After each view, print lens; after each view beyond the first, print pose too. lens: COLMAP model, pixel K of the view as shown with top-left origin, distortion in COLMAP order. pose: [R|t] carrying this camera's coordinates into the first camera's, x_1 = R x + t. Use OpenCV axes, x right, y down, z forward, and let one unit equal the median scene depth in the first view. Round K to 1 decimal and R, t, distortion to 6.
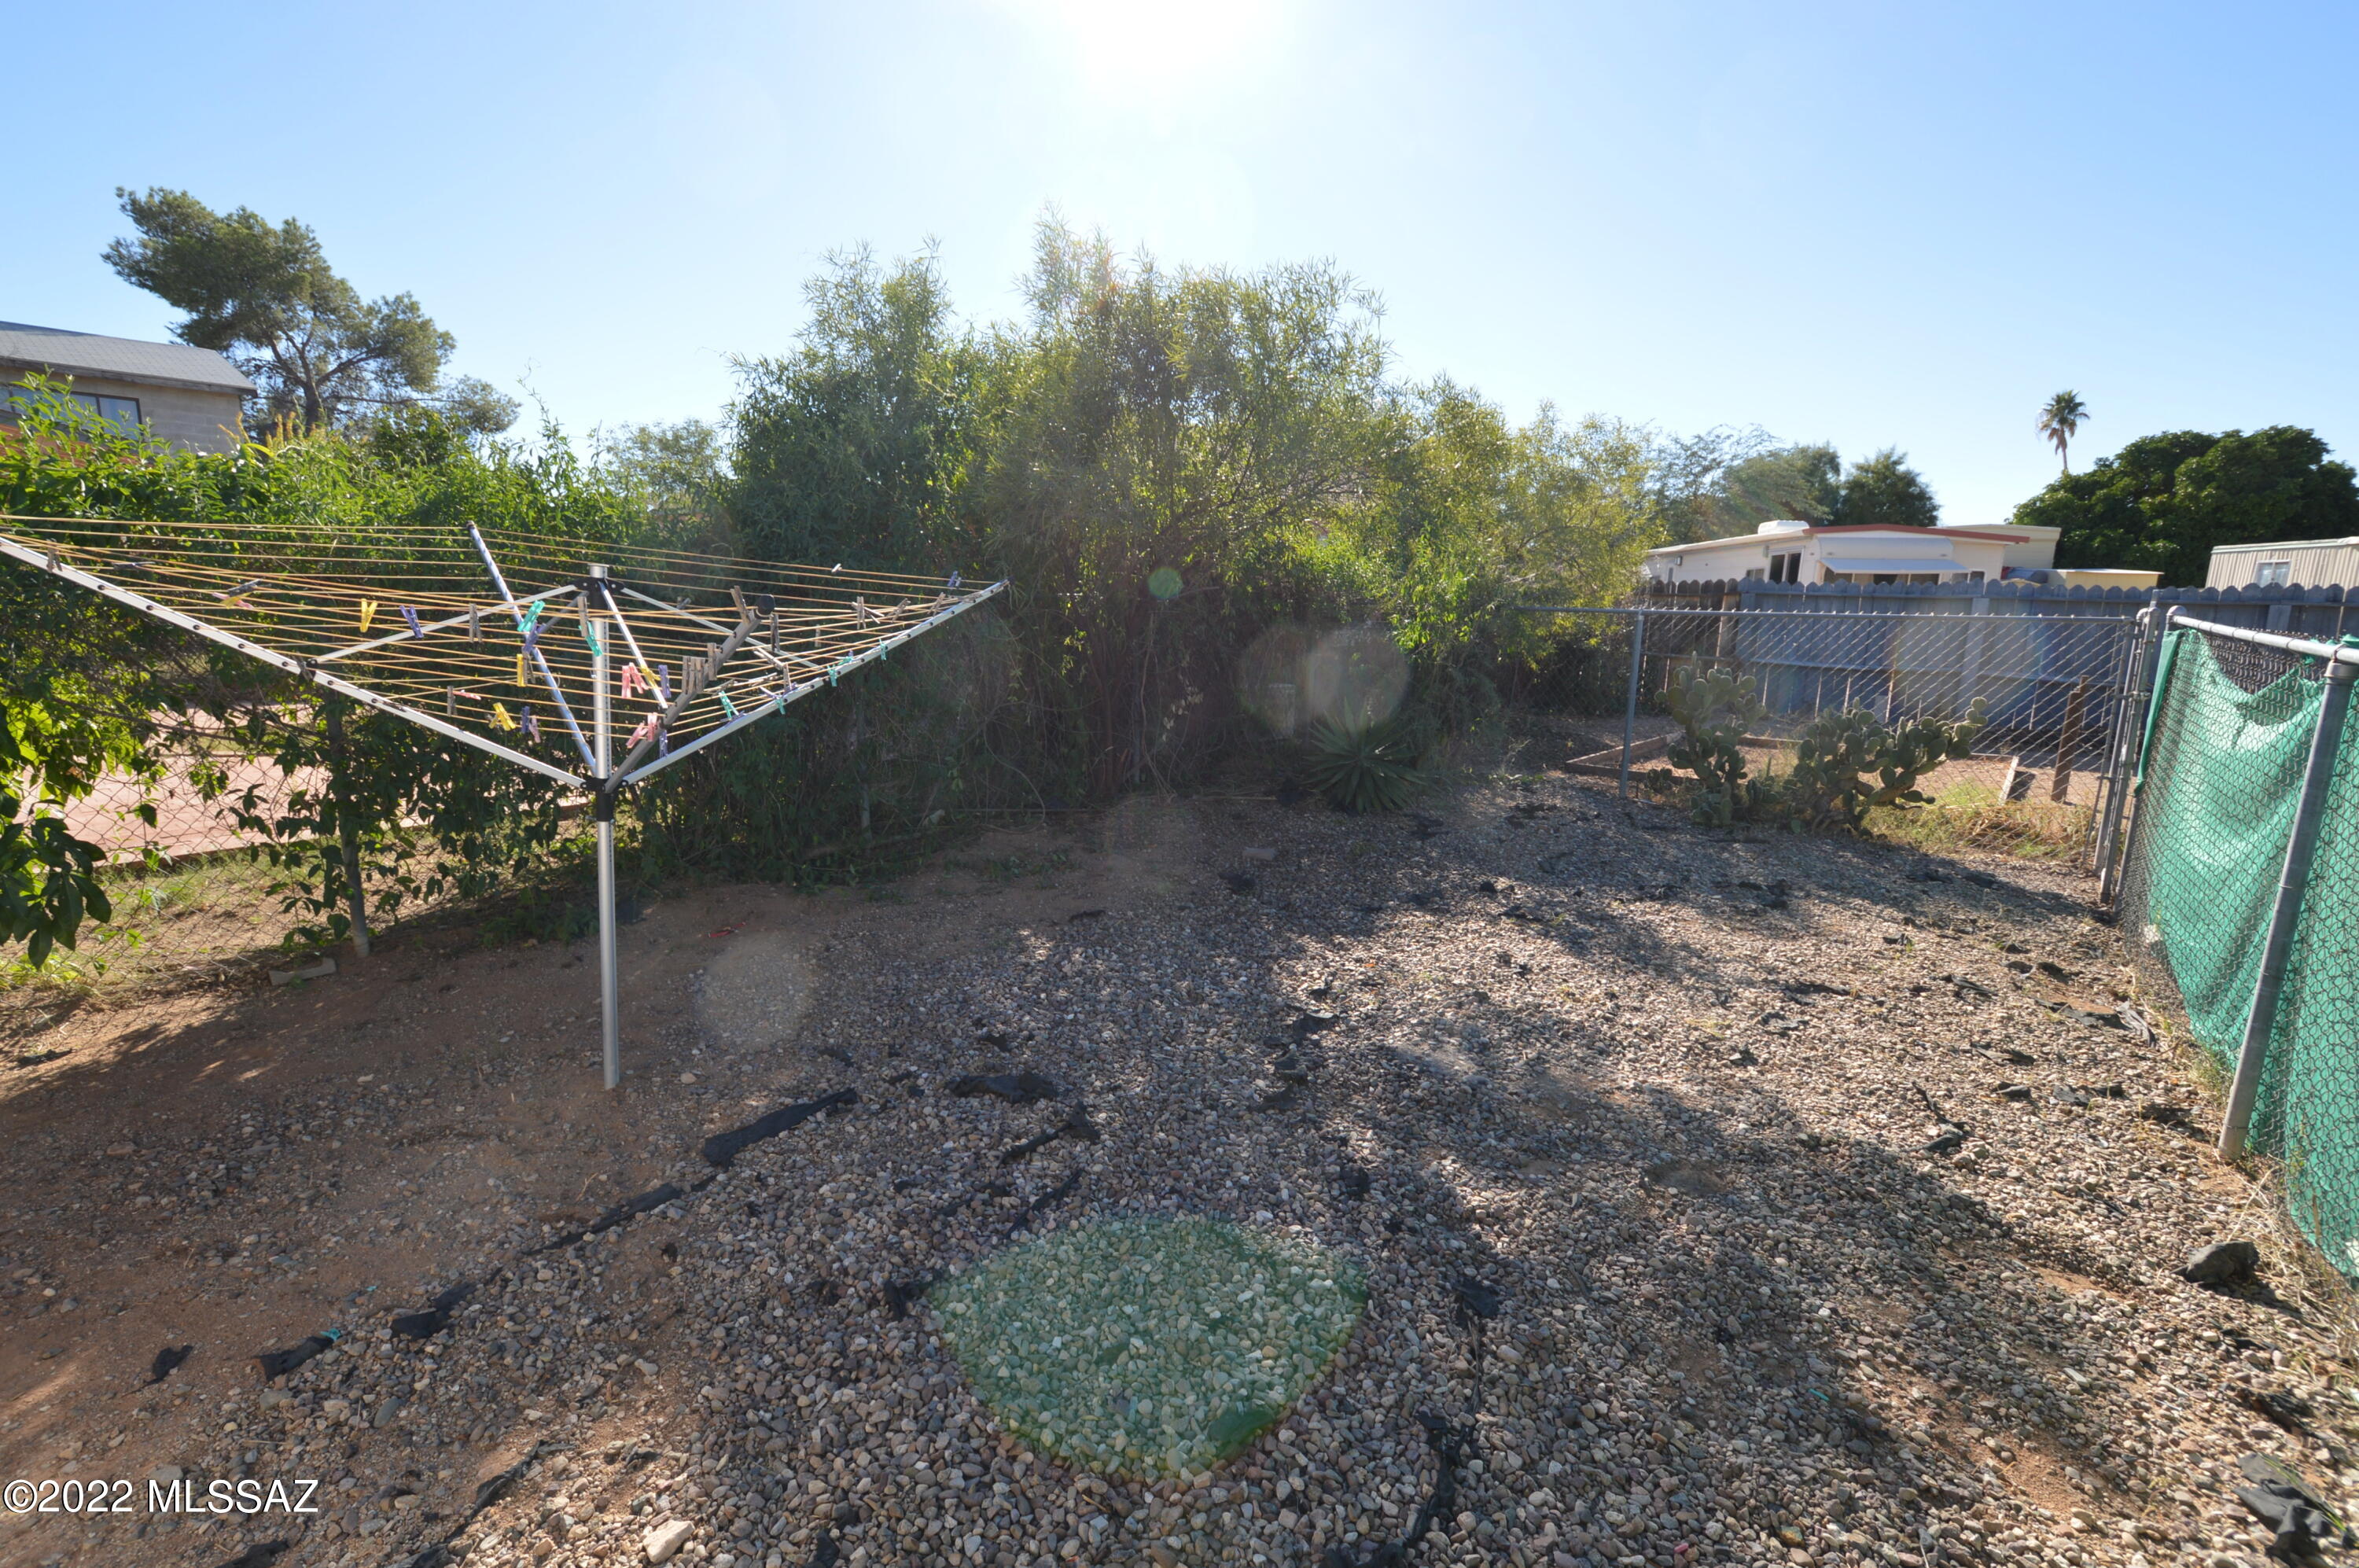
lens RADIAL K [[1052.5, 0, 1179.5], [0, 1052.5, 784.0], [0, 0, 1]] dist [-0.000151, -0.000094]
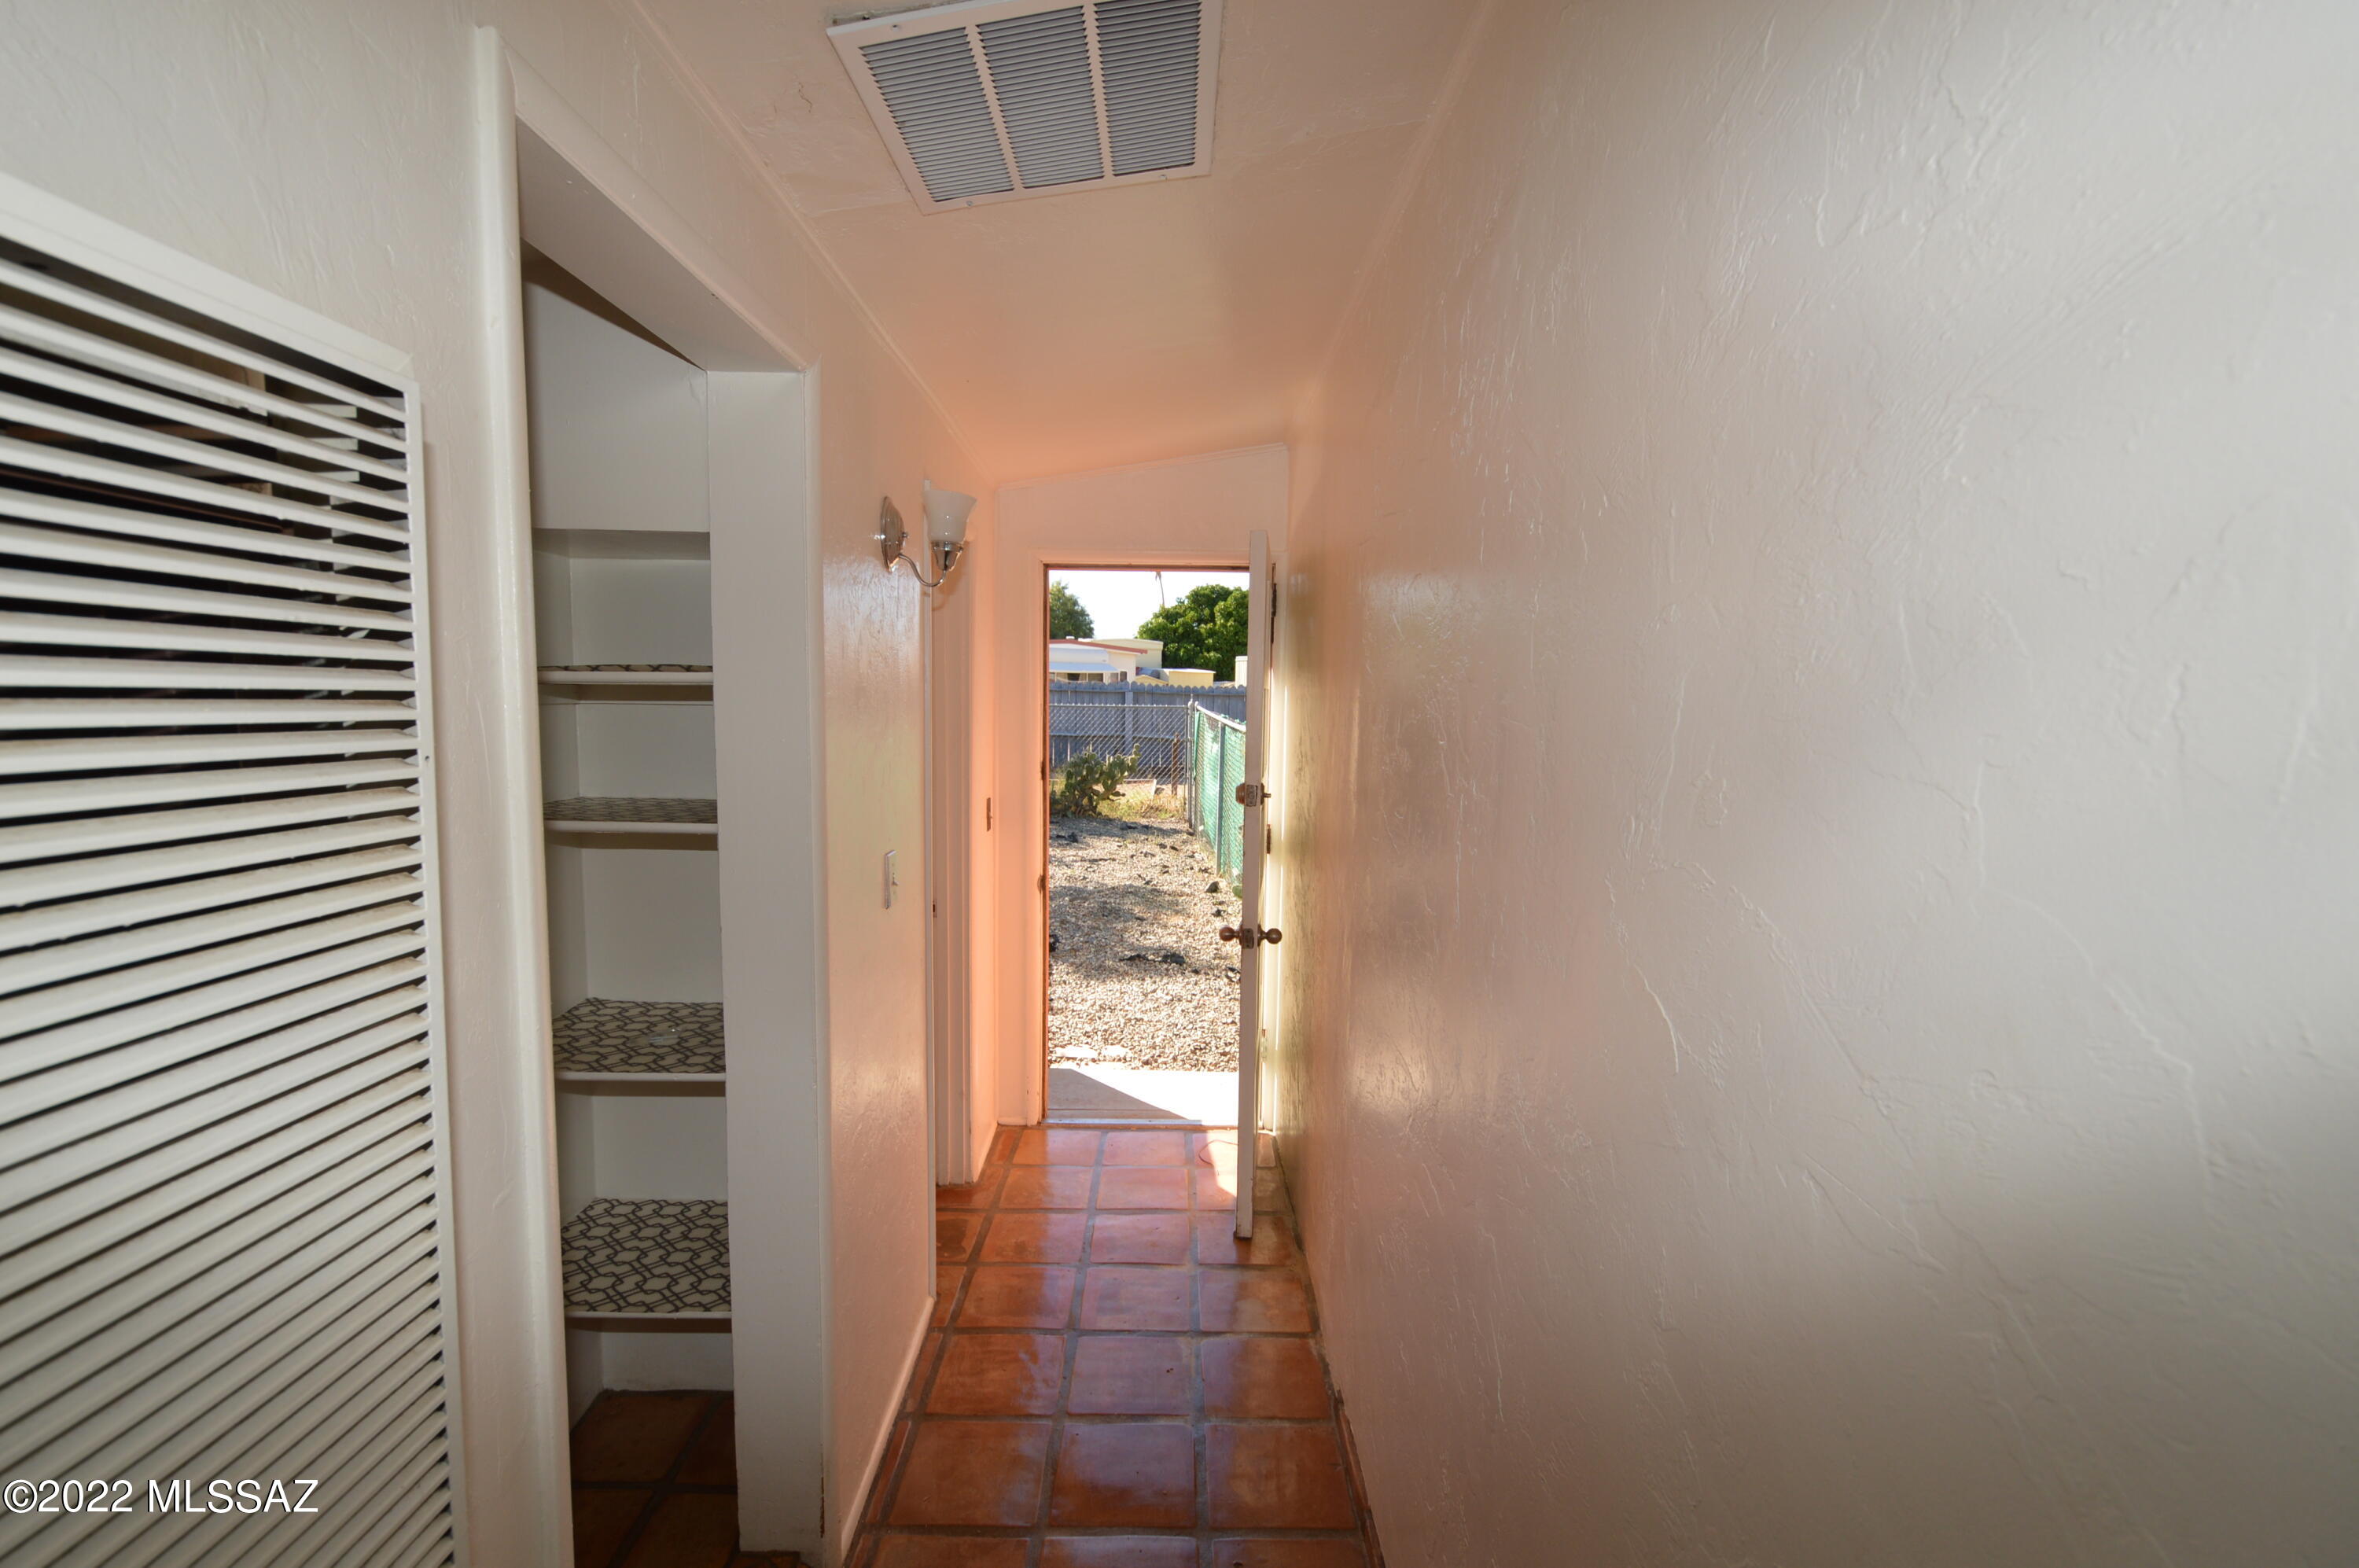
lens RADIAL K [[1049.3, 0, 1179.5], [0, 1049.3, 784.0], [0, 0, 1]] dist [0.000852, -0.000234]
pose [[0.766580, -0.062071, 0.639142, -0.493587], [0.112801, 0.992857, -0.038870, 0.083565], [-0.632163, 0.101893, 0.768106, -0.623066]]
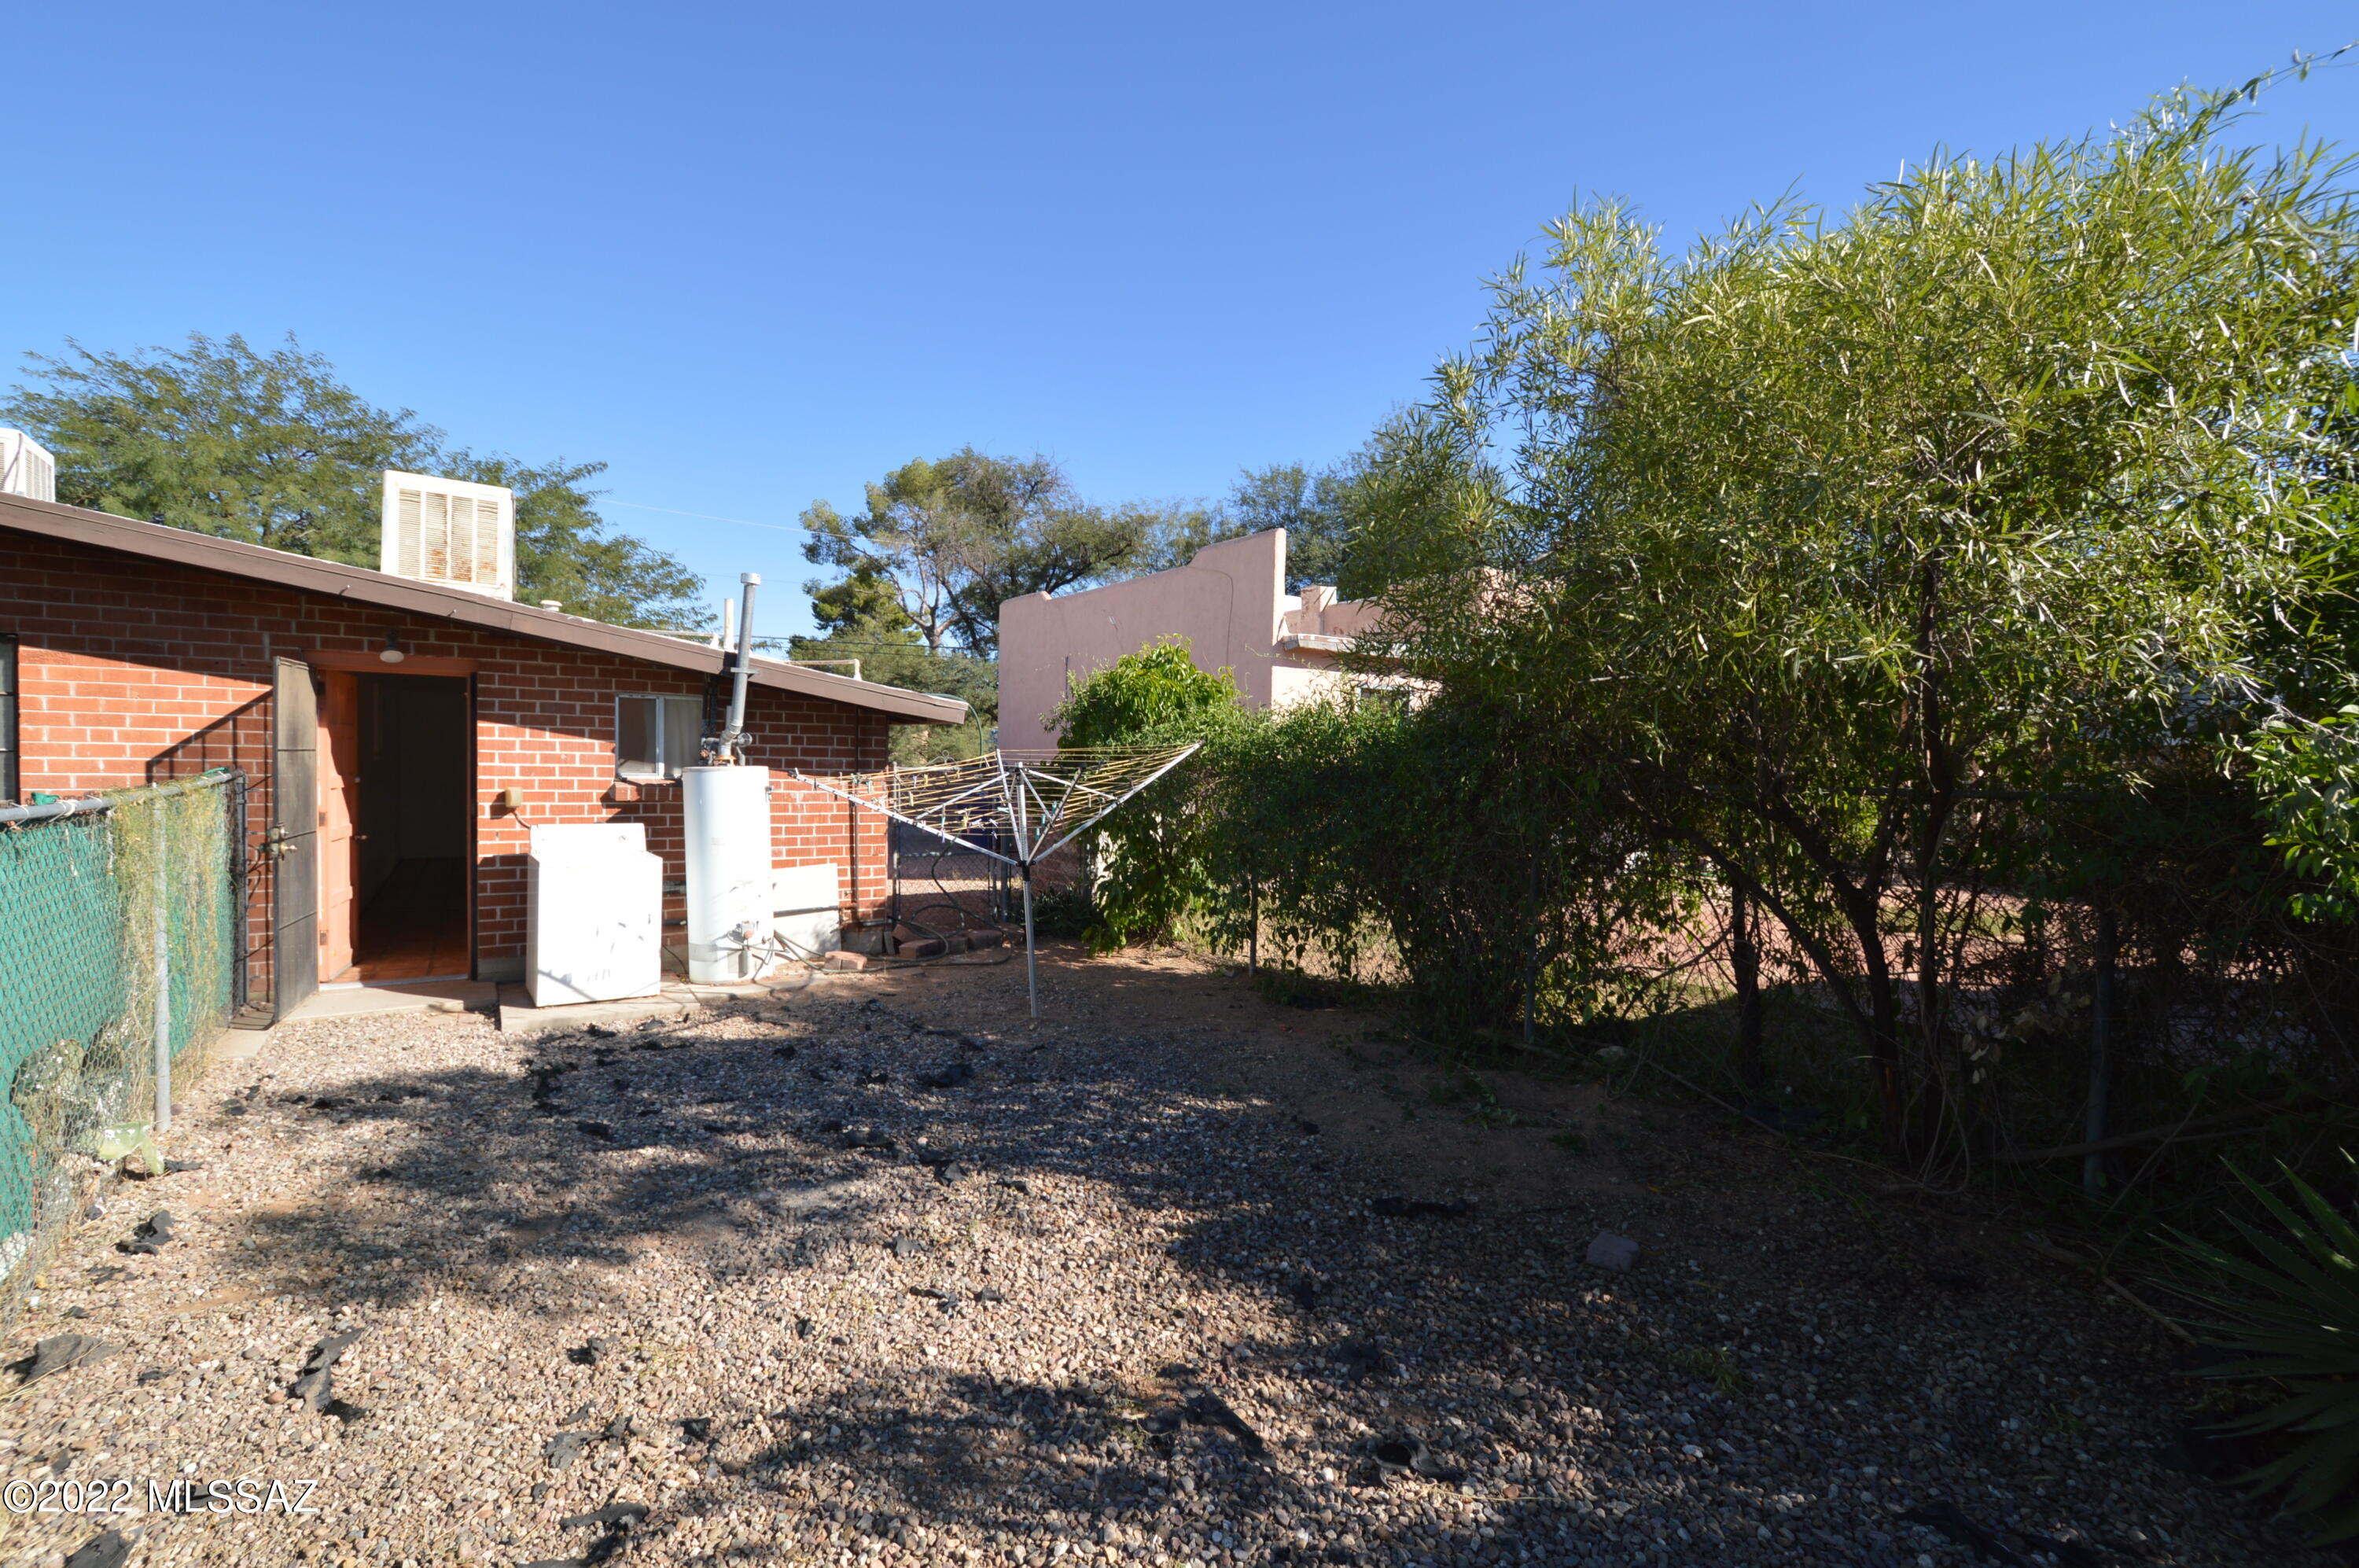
lens RADIAL K [[1052.5, 0, 1179.5], [0, 1052.5, 784.0], [0, 0, 1]] dist [-0.000151, -0.000094]
pose [[-0.272302, 0.004861, -0.962200, 0.598136], [-0.185480, 0.980967, 0.057447, -0.145482], [0.944166, 0.194112, -0.266217, 0.790837]]
